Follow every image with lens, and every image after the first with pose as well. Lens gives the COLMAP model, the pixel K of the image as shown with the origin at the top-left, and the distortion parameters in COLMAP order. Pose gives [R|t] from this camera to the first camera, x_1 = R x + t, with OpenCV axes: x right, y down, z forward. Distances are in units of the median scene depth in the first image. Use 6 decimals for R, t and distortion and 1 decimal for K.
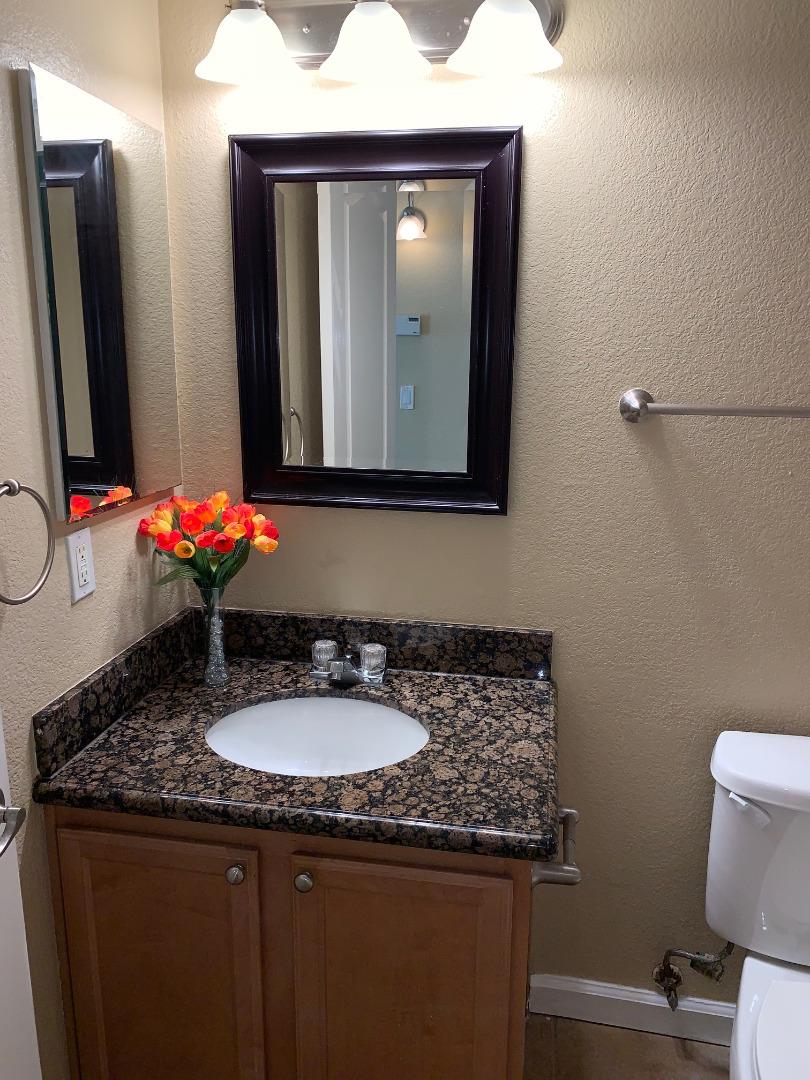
lens RADIAL K [[831.4, 0, 398.8], [0, 831.4, 532.3], [0, 0, 1]] dist [0.039091, -0.046463]
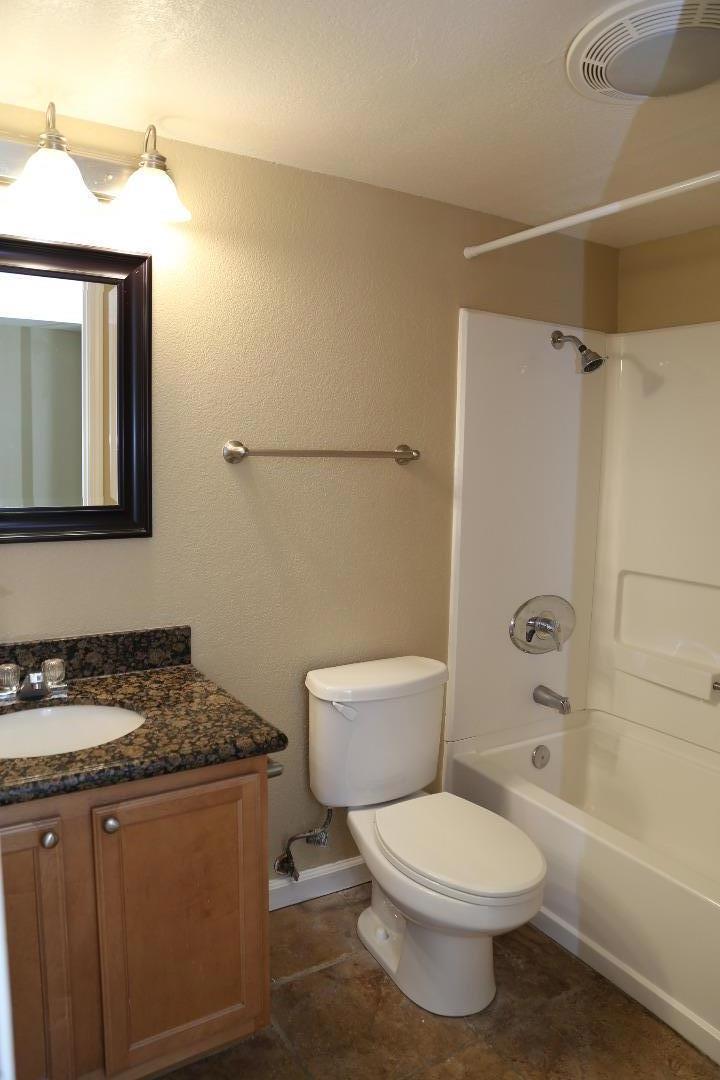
lens RADIAL K [[751.4, 0, 358.8], [0, 751.4, 533.8], [0, 0, 1]] dist [-0.107613, 0.040043]
pose [[0.742454, -0.069922, 0.666238, -0.428391], [0.142373, 0.988287, -0.054939, 0.088303], [-0.654593, 0.135644, 0.743713, -0.071840]]
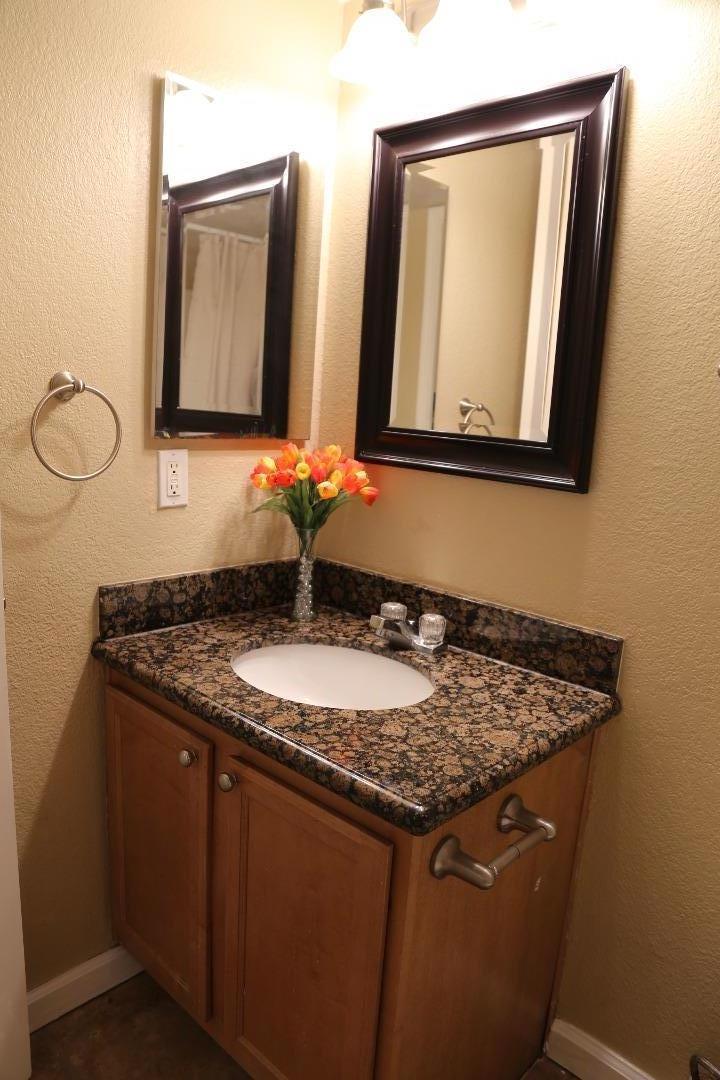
lens RADIAL K [[751.4, 0, 341.4], [0, 751.4, 546.2], [0, 0, 1]] dist [-0.107613, 0.040043]
pose [[0.834660, 0.146408, -0.530949, 0.368208], [-0.176588, 0.984265, -0.006190, 0.090004], [0.521688, 0.098926, 0.847381, 0.215222]]
